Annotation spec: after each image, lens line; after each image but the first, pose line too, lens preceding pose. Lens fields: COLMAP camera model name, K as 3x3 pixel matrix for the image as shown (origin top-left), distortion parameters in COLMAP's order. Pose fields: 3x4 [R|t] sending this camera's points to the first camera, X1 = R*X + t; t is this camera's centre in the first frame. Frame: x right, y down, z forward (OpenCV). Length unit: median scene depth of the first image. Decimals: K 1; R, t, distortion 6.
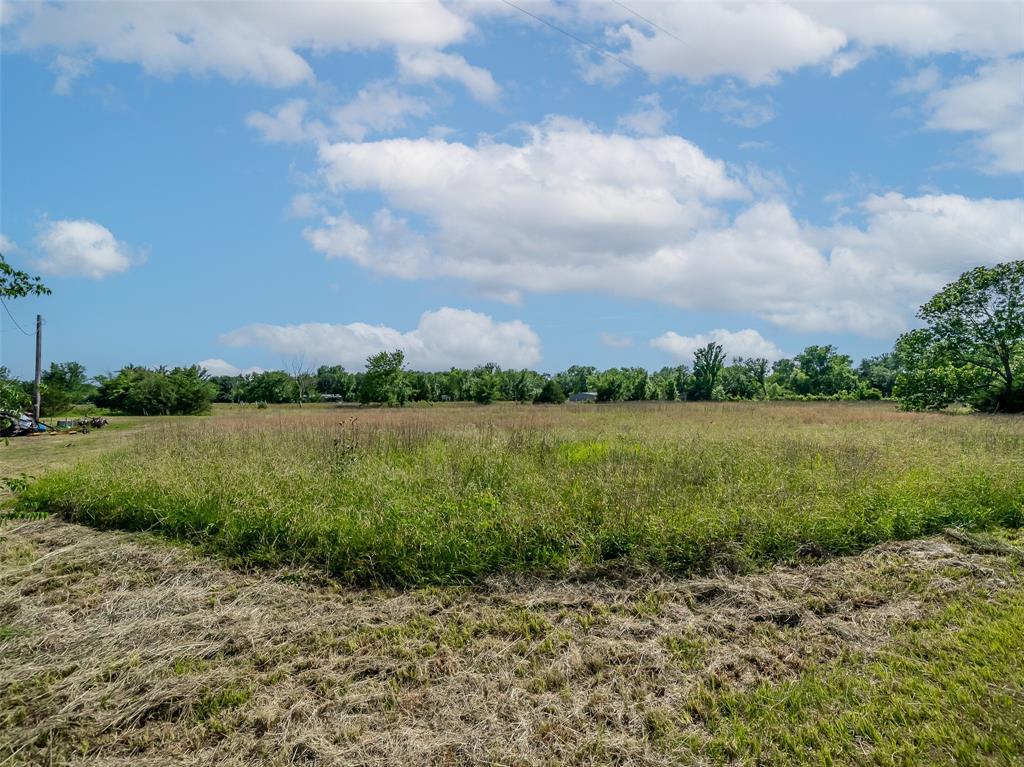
lens RADIAL K [[382.8, 0, 512.0], [0, 382.8, 383.5], [0, 0, 1]] dist [-0.008678, 0.000536]
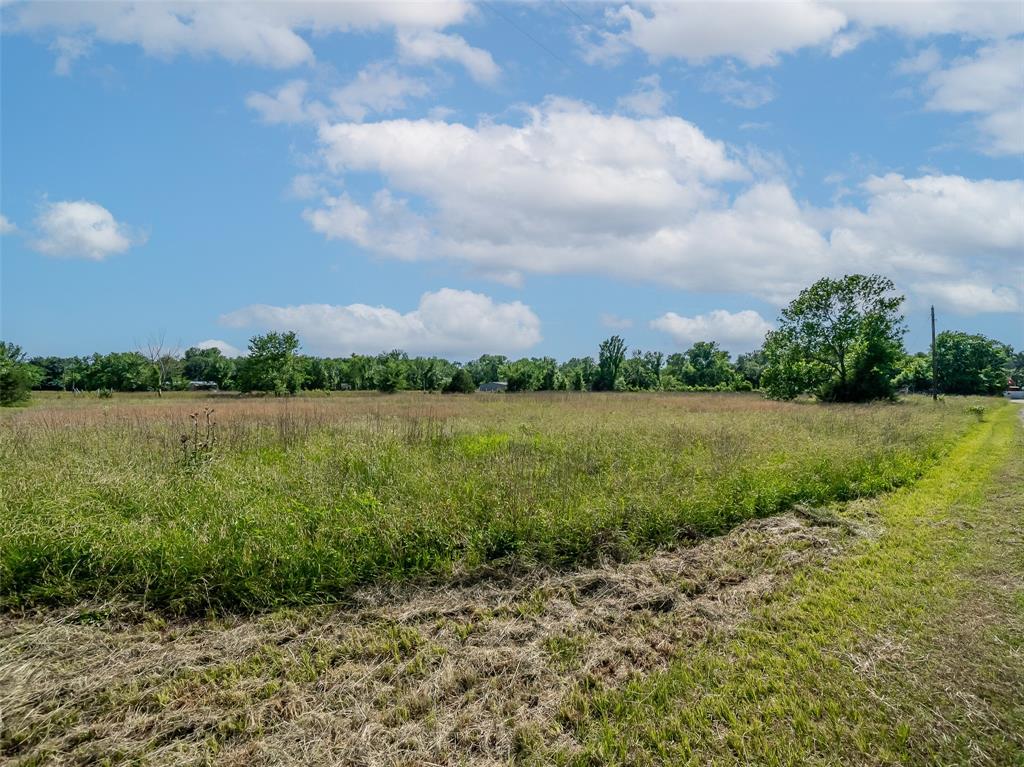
lens RADIAL K [[382.8, 0, 512.0], [0, 382.8, 383.5], [0, 0, 1]] dist [-0.008678, 0.000536]
pose [[0.978770, 0.008728, 0.204777, 0.101160], [-0.014306, 0.999565, 0.025771, 0.003940], [-0.204463, -0.028154, 0.978469, 0.085124]]
